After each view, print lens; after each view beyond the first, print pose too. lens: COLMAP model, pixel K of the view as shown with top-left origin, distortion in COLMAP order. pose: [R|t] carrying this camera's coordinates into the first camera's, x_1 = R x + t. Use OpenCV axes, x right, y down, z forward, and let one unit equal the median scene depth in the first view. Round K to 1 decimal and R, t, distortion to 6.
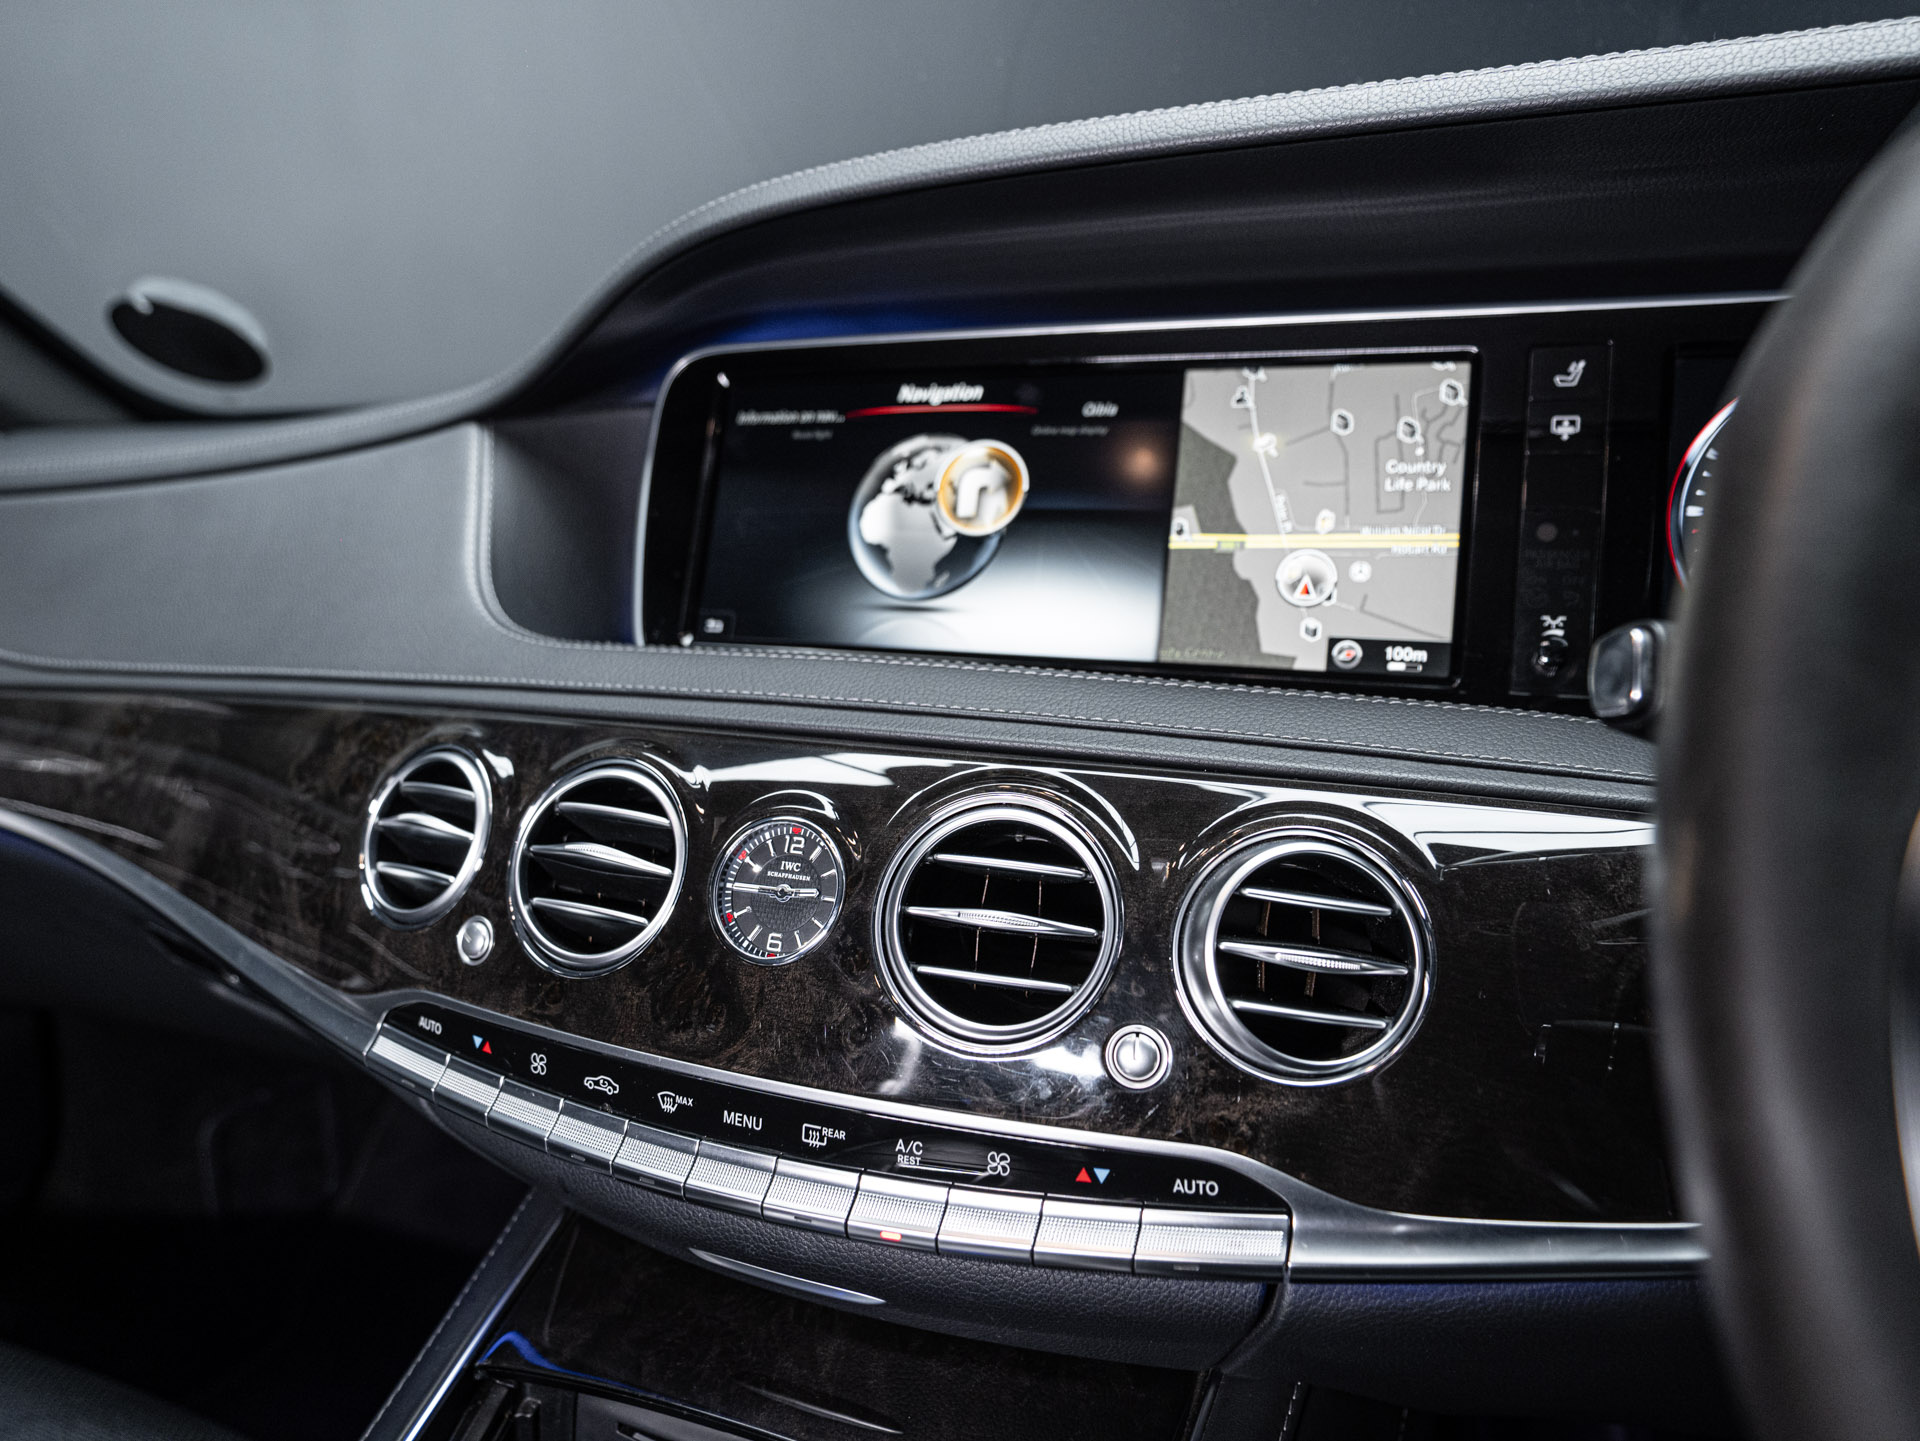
lens RADIAL K [[1205.9, 0, 952.6], [0, 1205.9, 719.0], [0, 0, 1]] dist [-0.042846, 0.037348]
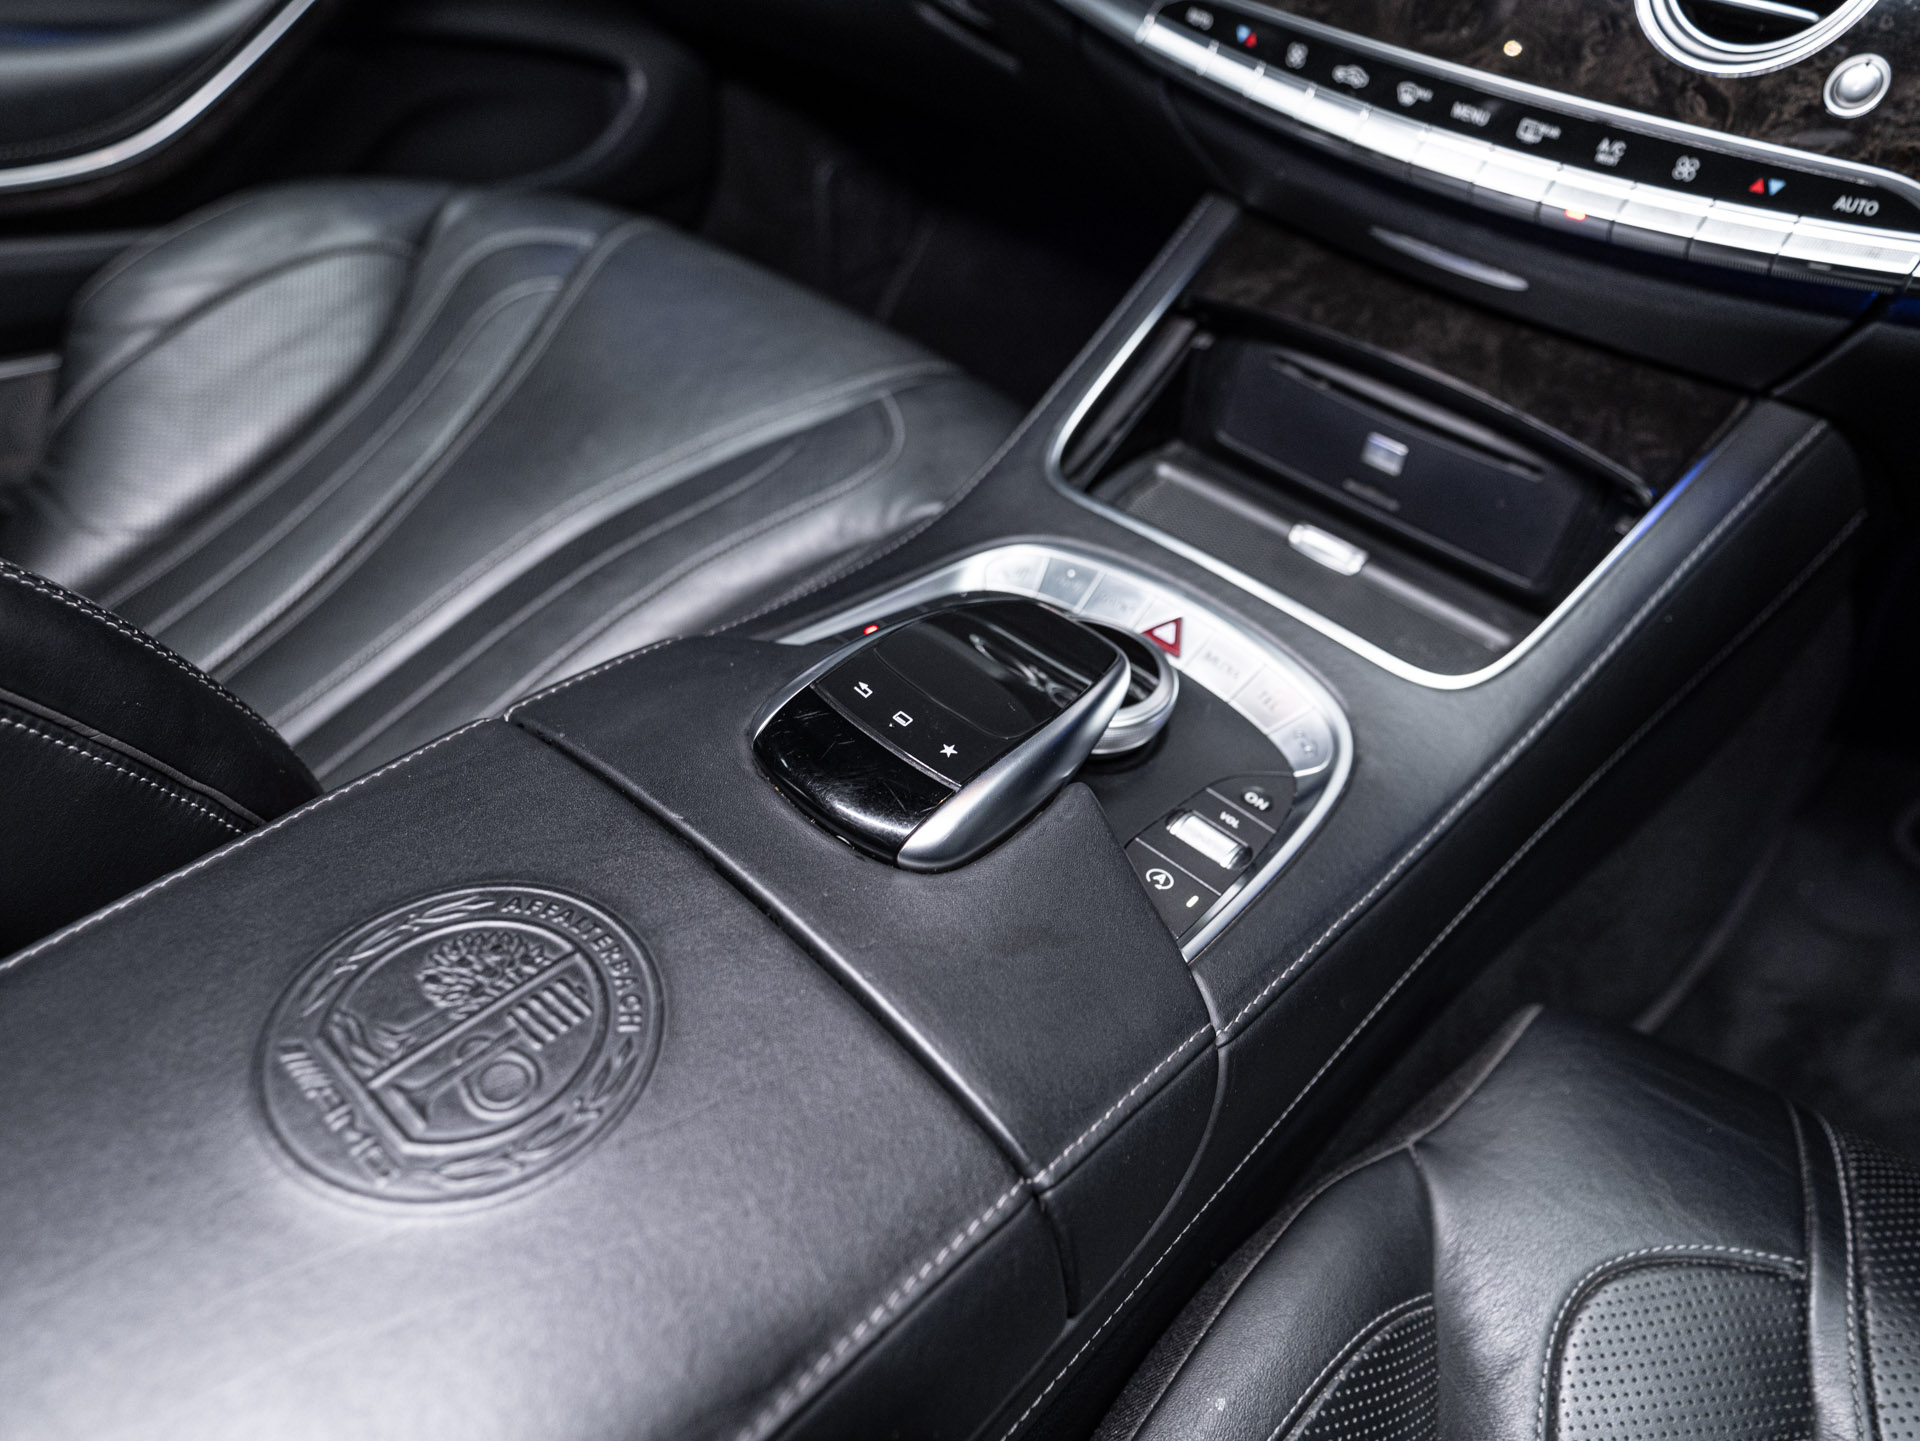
lens RADIAL K [[1205.9, 0, 961.3], [0, 1205.9, 711.0], [0, 0, 1]] dist [-0.042846, 0.037348]
pose [[0.940670, 0.261707, -0.215985, -0.210087], [-0.089036, 0.804582, 0.587129, 0.127566], [0.327433, -0.533064, 0.780147, -0.439566]]
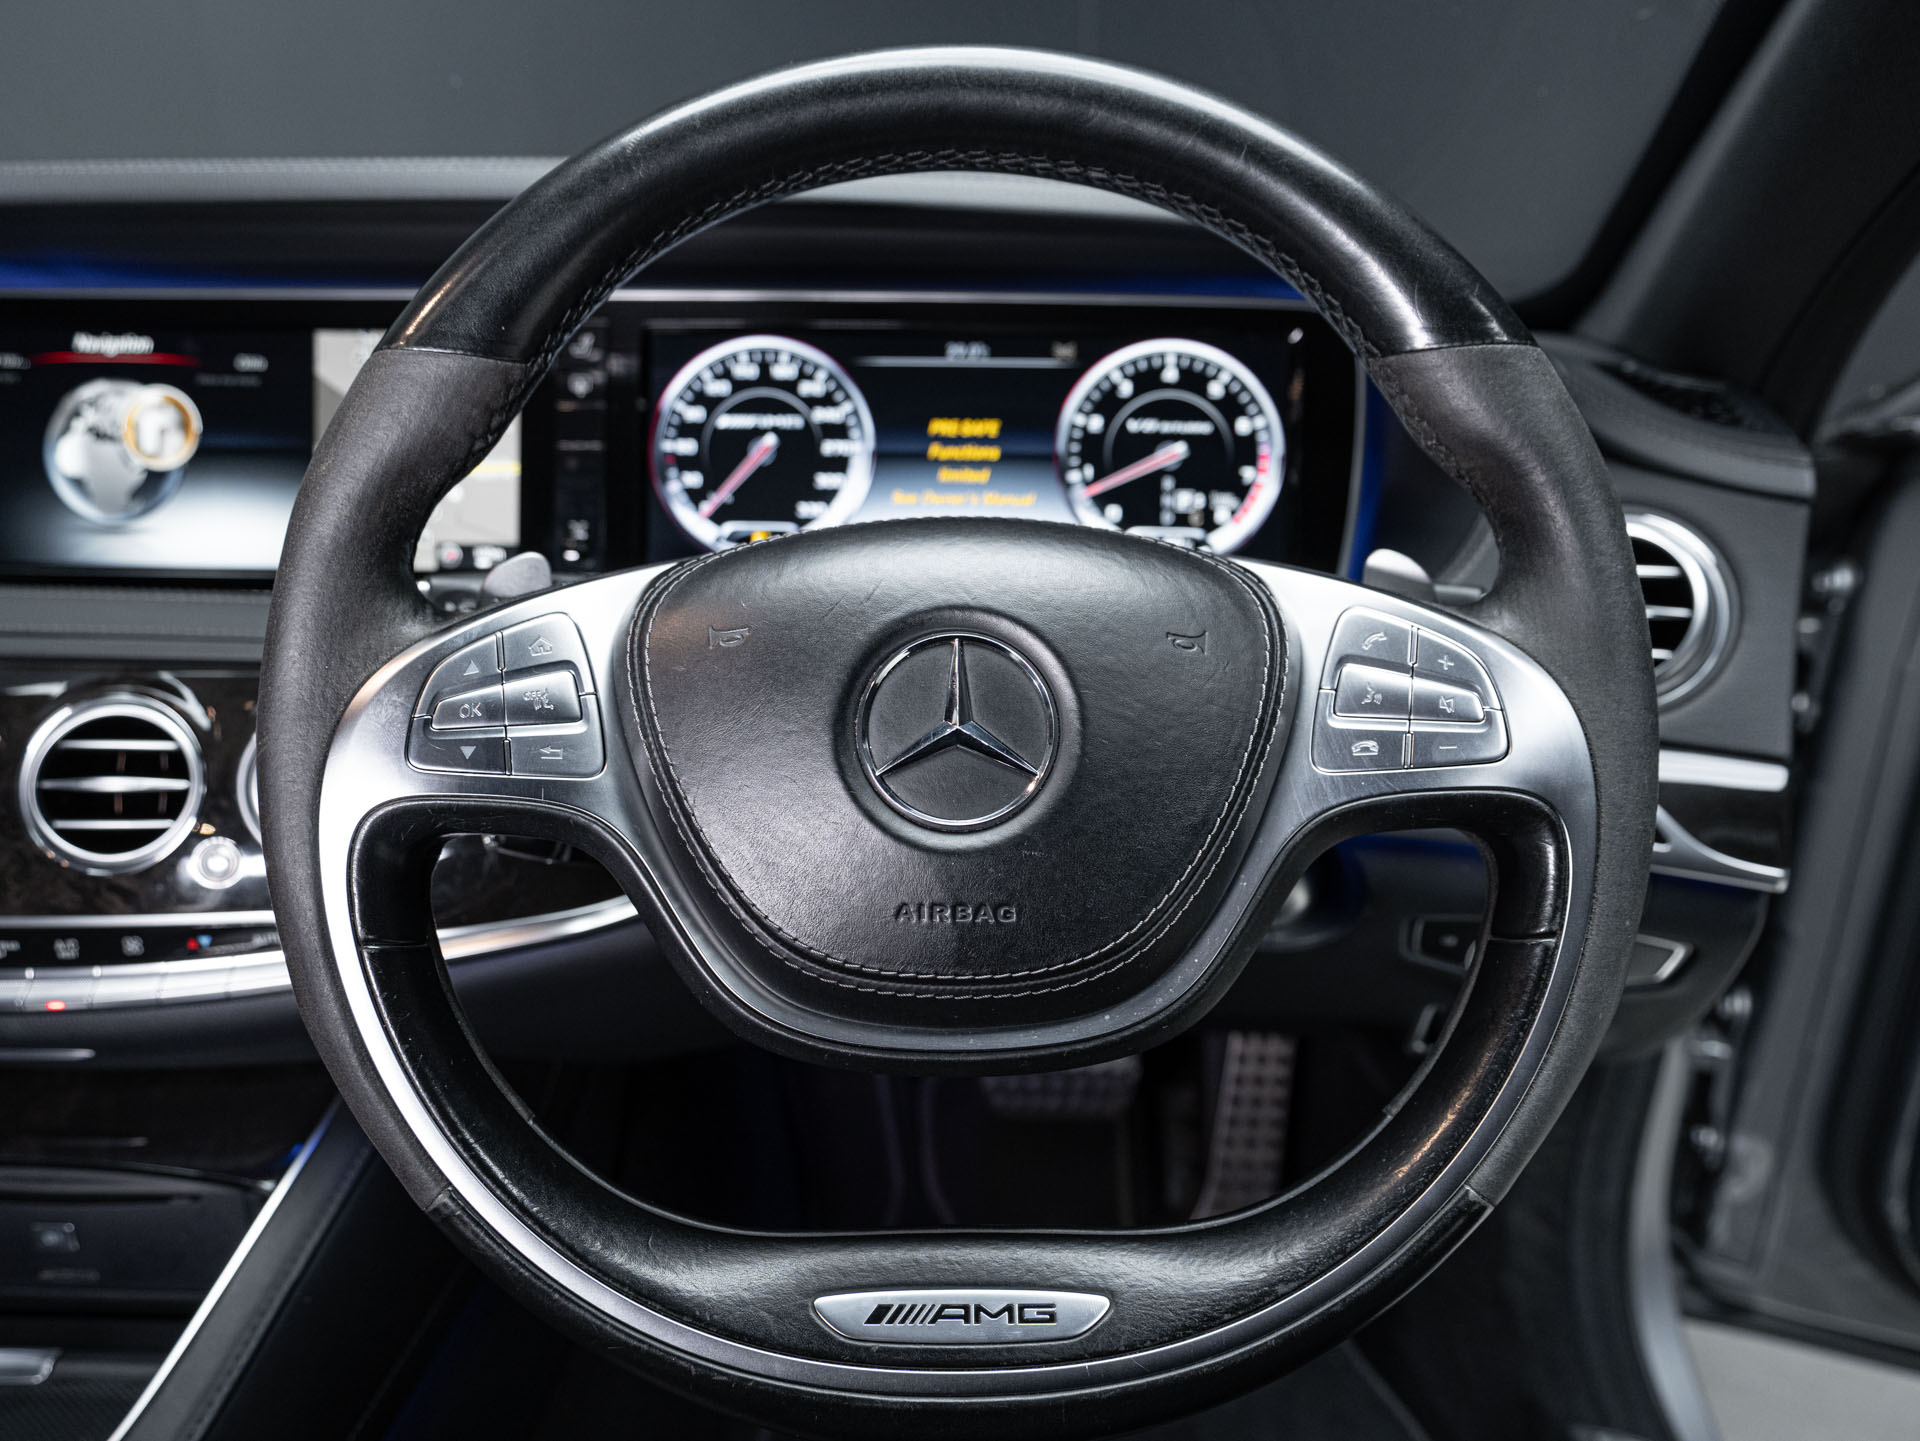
lens RADIAL K [[1205.9, 0, 960.5], [0, 1205.9, 714.9], [0, 0, 1]] dist [-0.042846, 0.037348]
pose [[0.942683, -0.112608, 0.314114, 0.457651], [0.057684, 0.982160, 0.178984, -0.091013], [-0.328665, -0.150606, 0.932361, -0.532809]]
